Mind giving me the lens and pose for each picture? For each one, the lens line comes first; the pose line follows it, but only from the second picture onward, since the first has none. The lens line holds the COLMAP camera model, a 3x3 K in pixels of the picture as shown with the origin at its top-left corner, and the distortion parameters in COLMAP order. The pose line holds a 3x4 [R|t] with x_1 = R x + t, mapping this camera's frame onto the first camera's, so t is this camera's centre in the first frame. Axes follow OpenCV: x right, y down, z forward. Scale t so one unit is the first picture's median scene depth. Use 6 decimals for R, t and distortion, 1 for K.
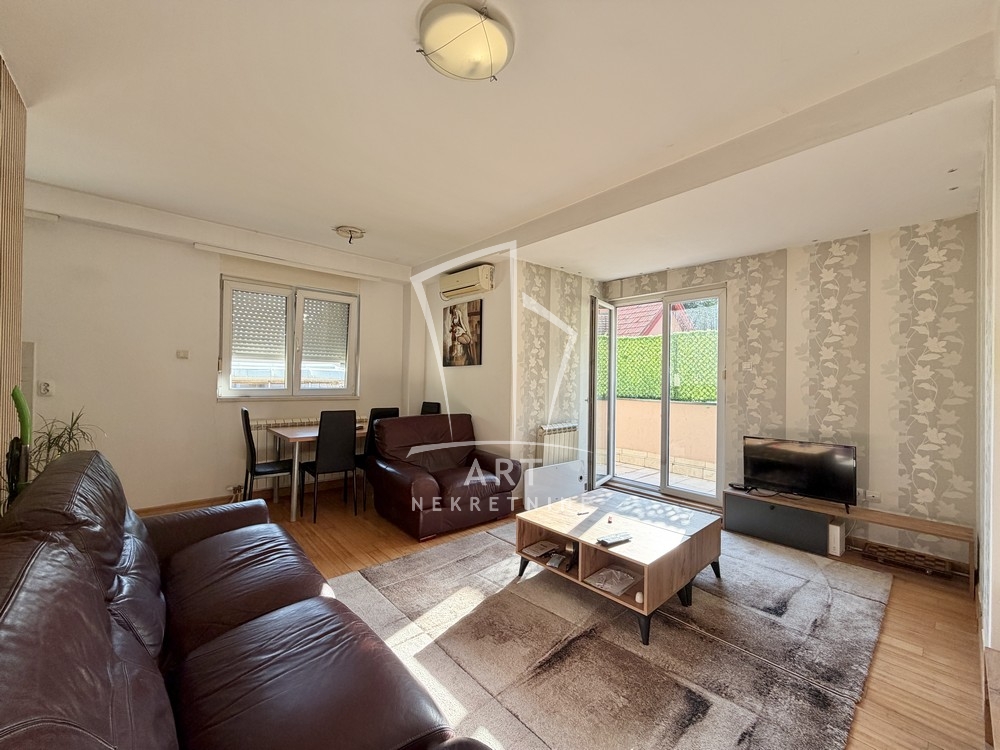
lens RADIAL K [[408.6, 0, 500.0], [0, 408.6, 375.0], [0, 0, 1]] dist [0.000917, 0.000098]
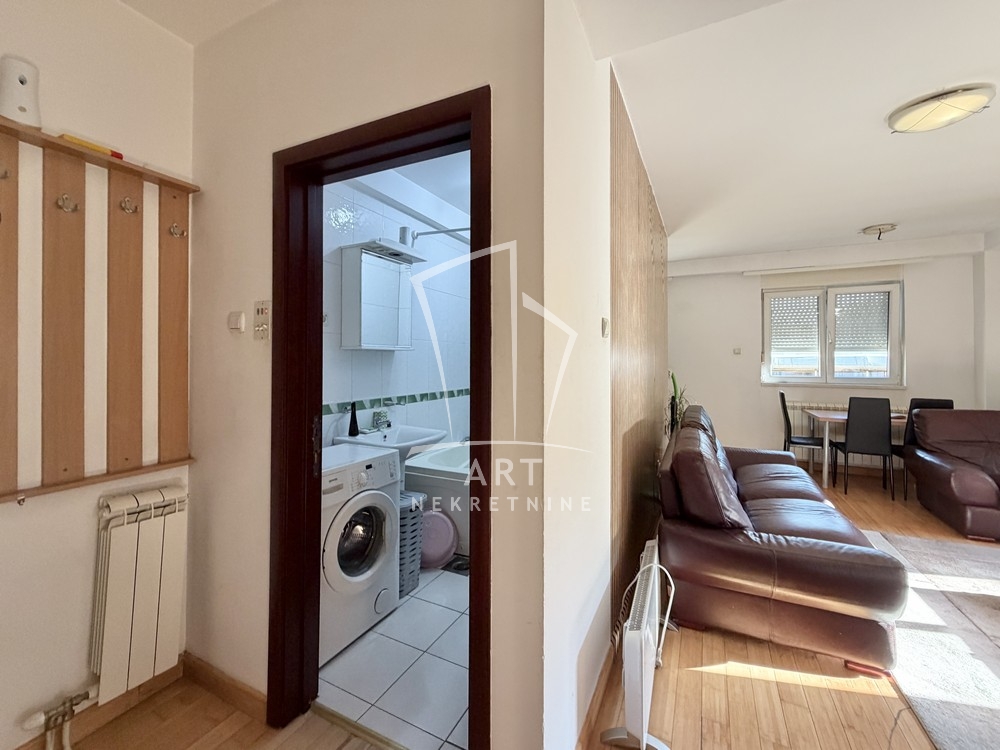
lens RADIAL K [[421.4, 0, 497.7], [0, 421.4, 360.5], [0, 0, 1]] dist [0.000835, -0.000216]
pose [[0.394129, -0.015643, -0.918922, 0.230624], [0.013012, 0.999850, -0.011440, -0.010694], [0.918963, -0.007448, 0.394274, -0.324966]]
